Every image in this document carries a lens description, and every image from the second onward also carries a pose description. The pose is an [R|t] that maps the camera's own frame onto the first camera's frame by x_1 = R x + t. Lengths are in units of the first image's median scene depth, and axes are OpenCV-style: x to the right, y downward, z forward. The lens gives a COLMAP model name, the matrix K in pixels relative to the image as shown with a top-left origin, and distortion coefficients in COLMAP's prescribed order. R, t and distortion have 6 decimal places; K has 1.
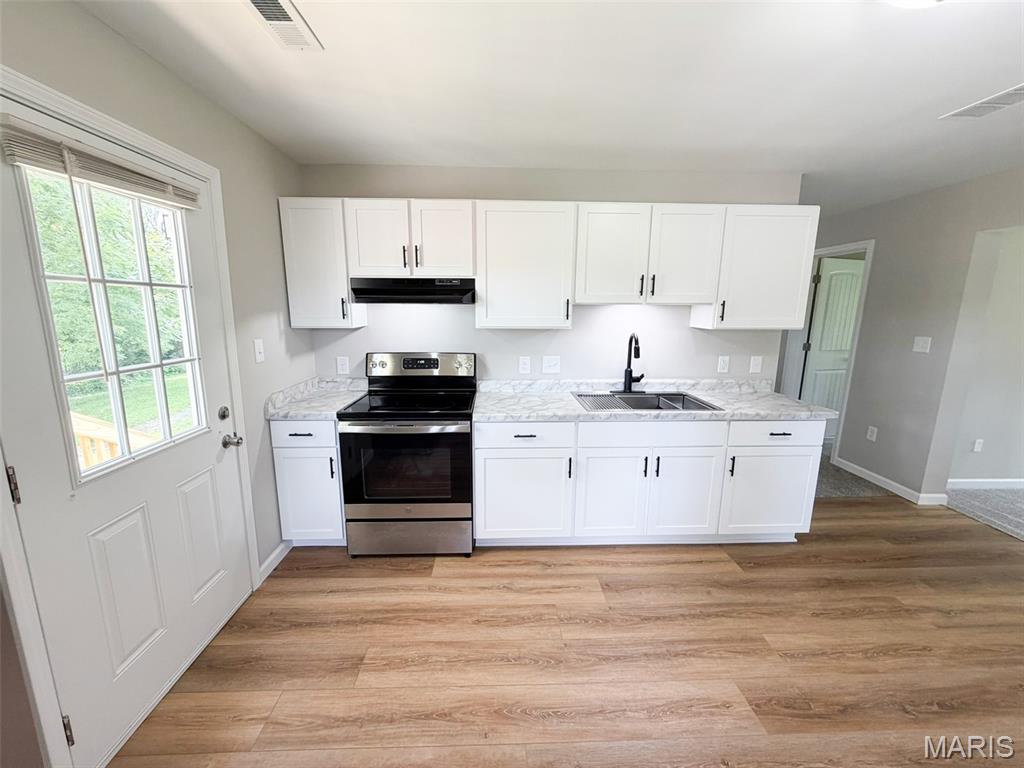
lens RADIAL K [[409.2, 0, 517.4], [0, 409.2, 376.8], [0, 0, 1]] dist [-0.000226, -0.000047]
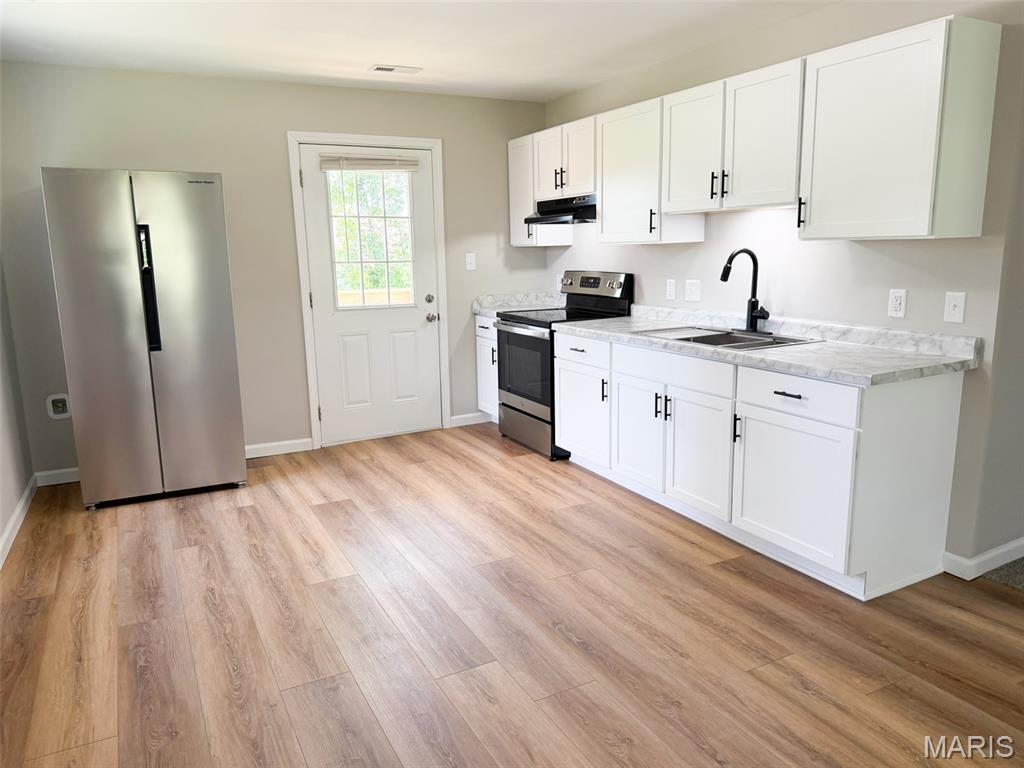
lens RADIAL K [[716.8, 0, 511.4], [0, 716.8, 386.1], [0, 0, 1]] dist [0.048880, -0.016039]
pose [[0.430399, 0.161080, -0.888149, 1.562844], [-0.130106, 0.984744, 0.115550, 0.050178], [0.893213, 0.065821, 0.444791, 0.070949]]
